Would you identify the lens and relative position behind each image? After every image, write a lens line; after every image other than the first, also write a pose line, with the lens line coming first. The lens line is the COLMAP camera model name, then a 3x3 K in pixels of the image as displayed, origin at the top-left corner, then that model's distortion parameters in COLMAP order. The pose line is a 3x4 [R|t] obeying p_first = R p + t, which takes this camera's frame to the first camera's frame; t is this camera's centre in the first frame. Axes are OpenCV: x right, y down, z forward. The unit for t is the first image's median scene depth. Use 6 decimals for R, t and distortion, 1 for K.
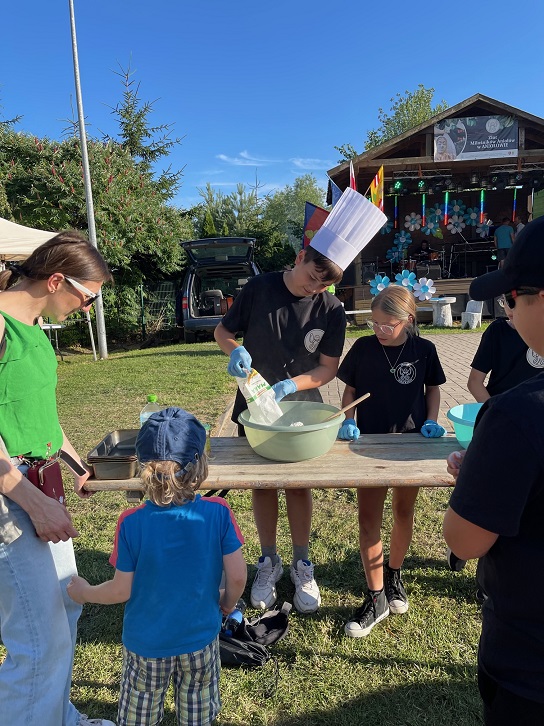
lens RADIAL K [[551.8, 0, 273.1], [0, 551.8, 363.3], [0, 0, 1]] dist [0.052806, -0.064484]
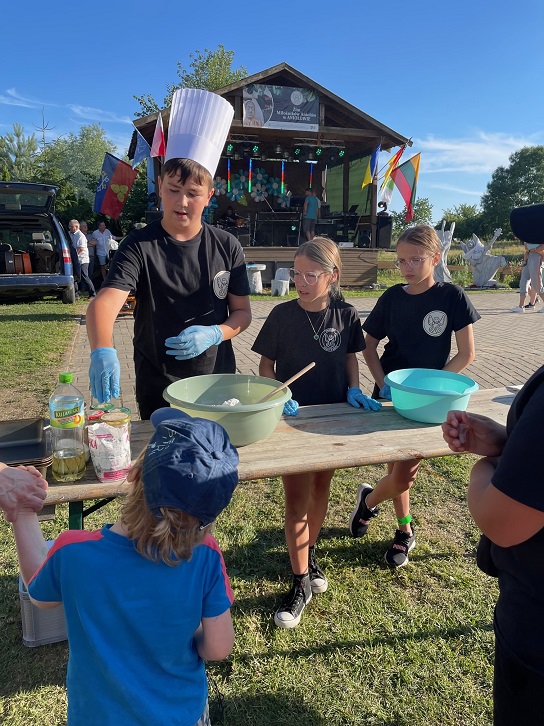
lens RADIAL K [[551.8, 0, 278.2], [0, 551.8, 362.5], [0, 0, 1]] dist [0.052806, -0.064484]
pose [[0.928072, -0.027879, 0.371355, -0.034176], [0.005618, 0.998129, 0.060893, -0.000090], [-0.372357, -0.054427, 0.926492, 0.031909]]
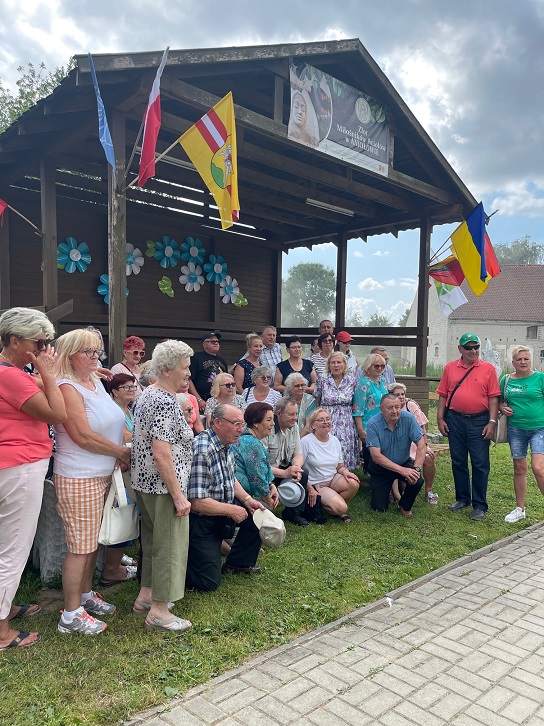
lens RADIAL K [[551.8, 0, 273.0], [0, 551.8, 362.0], [0, 0, 1]] dist [0.052806, -0.064484]
pose [[0.668398, 0.043326, 0.742541, -0.067058], [0.047833, 0.993732, -0.101039, -0.124713], [-0.742265, 0.103052, 0.662136, 0.724155]]
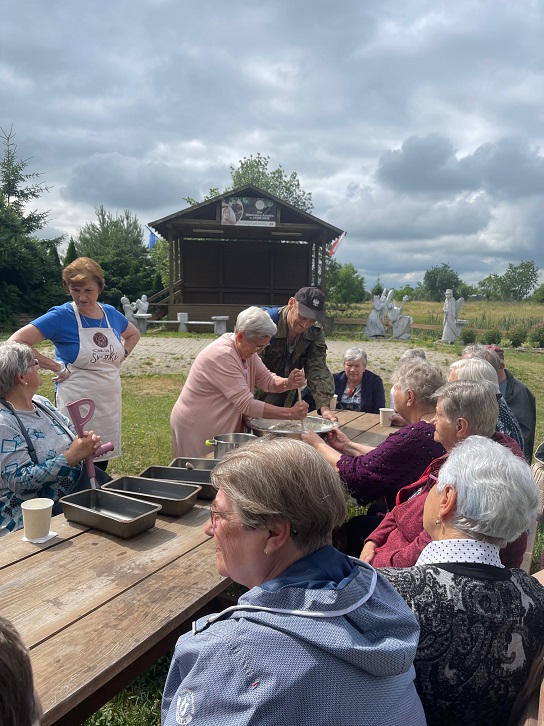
lens RADIAL K [[551.8, 0, 270.2], [0, 551.8, 367.2], [0, 0, 1]] dist [0.052806, -0.064484]
pose [[0.989628, 0.059609, 0.130707, 0.251441], [-0.057179, 0.998116, -0.022265, 0.044367], [-0.131787, 0.014560, 0.991171, -0.482420]]
